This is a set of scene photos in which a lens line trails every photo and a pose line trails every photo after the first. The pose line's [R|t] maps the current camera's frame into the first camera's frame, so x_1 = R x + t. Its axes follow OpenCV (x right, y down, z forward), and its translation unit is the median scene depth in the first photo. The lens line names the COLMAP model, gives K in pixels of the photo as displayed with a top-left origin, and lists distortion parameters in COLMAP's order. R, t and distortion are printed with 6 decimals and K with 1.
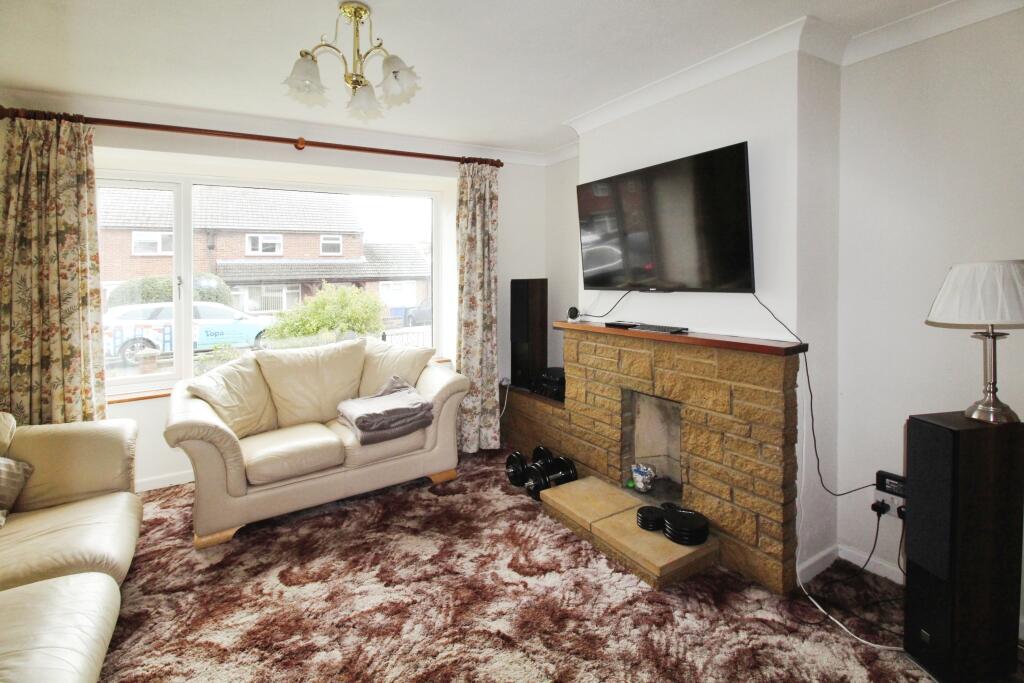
lens RADIAL K [[489.8, 0, 516.0], [0, 489.8, 332.0], [0, 0, 1]] dist [-0.004986, -0.009255]
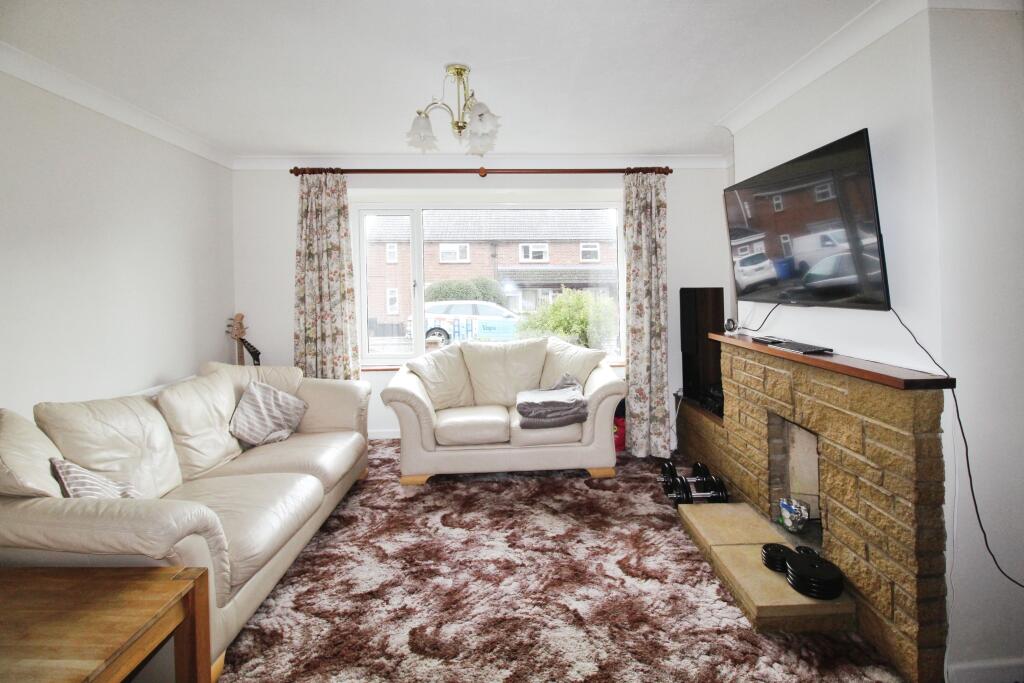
lens RADIAL K [[489.8, 0, 528.3], [0, 489.8, 348.9], [0, 0, 1]] dist [-0.004986, -0.009255]
pose [[0.869995, 0.080484, -0.486448, 0.297822], [-0.069525, 0.996755, 0.040573, -0.005514], [0.488135, -0.001479, 0.872767, -0.005262]]
